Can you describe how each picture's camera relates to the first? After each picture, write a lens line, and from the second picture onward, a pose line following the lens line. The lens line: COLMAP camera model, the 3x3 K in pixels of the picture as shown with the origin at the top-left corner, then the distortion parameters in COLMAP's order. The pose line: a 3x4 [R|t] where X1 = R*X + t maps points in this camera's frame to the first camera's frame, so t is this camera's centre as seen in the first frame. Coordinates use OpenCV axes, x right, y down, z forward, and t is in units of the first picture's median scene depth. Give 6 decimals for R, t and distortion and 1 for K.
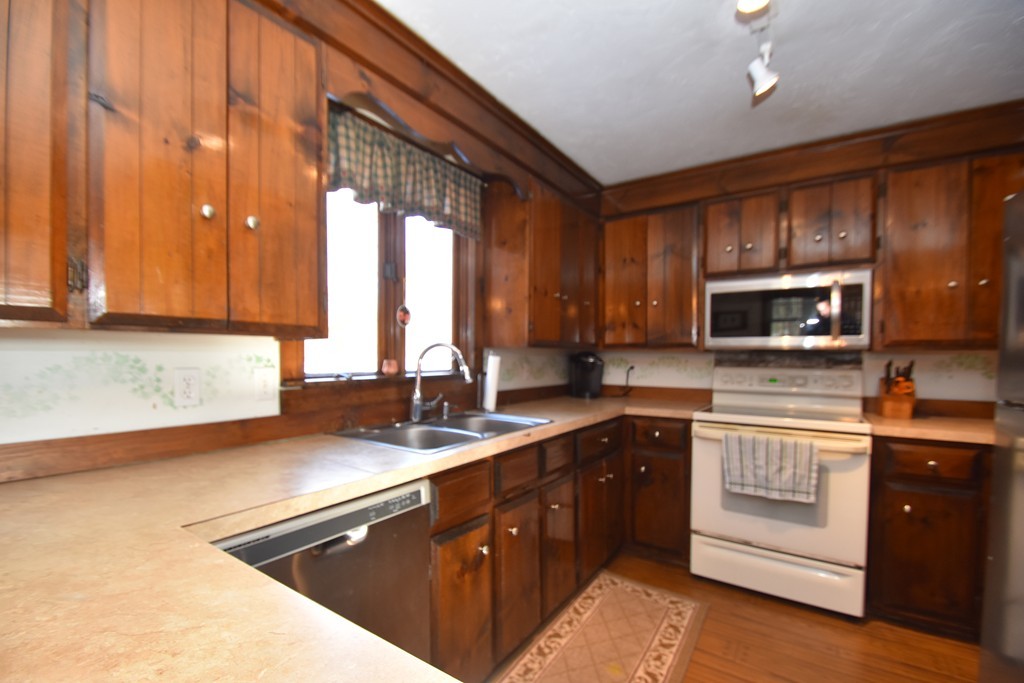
lens RADIAL K [[447.0, 0, 499.0], [0, 447.0, 364.9], [0, 0, 1]] dist [-0.004067, -0.000214]
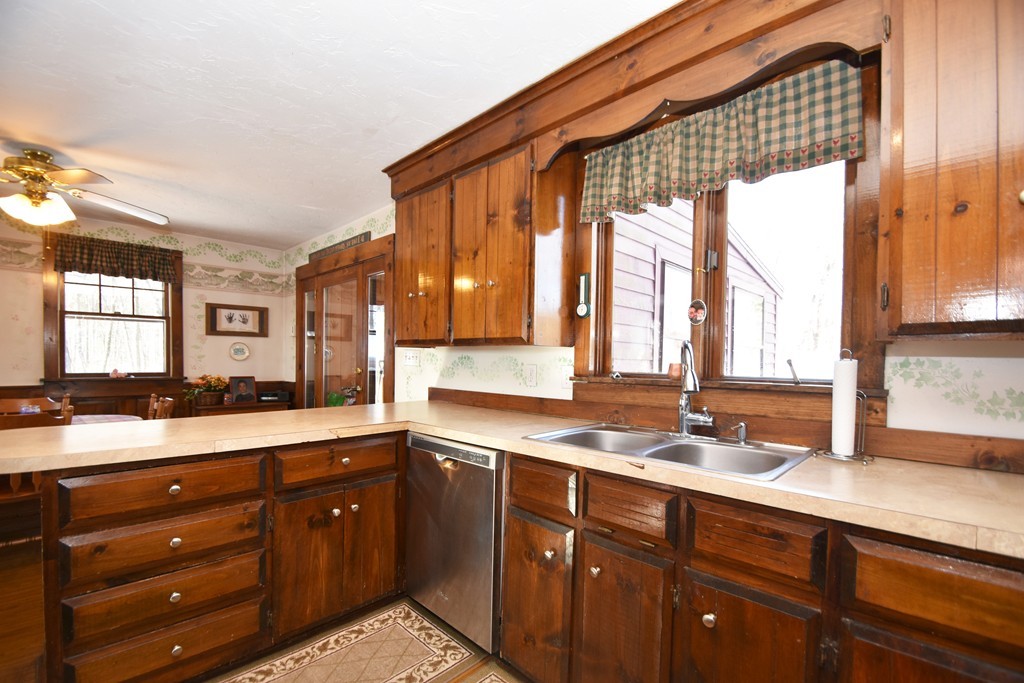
lens RADIAL K [[447.0, 0, 499.0], [0, 447.0, 364.9], [0, 0, 1]] dist [-0.004067, -0.000214]
pose [[-0.171245, 0.012948, -0.985143, 0.654188], [-0.023079, 0.999587, 0.017149, -0.011023], [0.984958, 0.025673, -0.170875, 0.717710]]
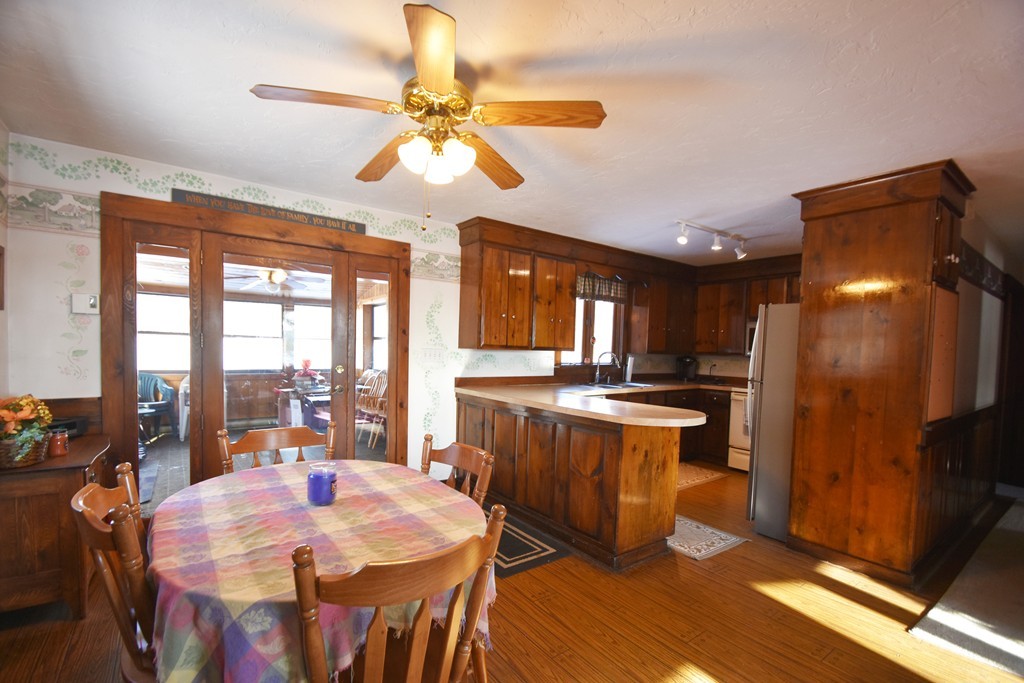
lens RADIAL K [[447.0, 0, 499.0], [0, 447.0, 364.9], [0, 0, 1]] dist [-0.004067, -0.000214]
pose [[0.944992, 0.037455, -0.324943, 0.098378], [-0.031720, 0.999234, 0.022931, -0.013184], [0.325553, -0.011362, 0.945456, -1.419072]]
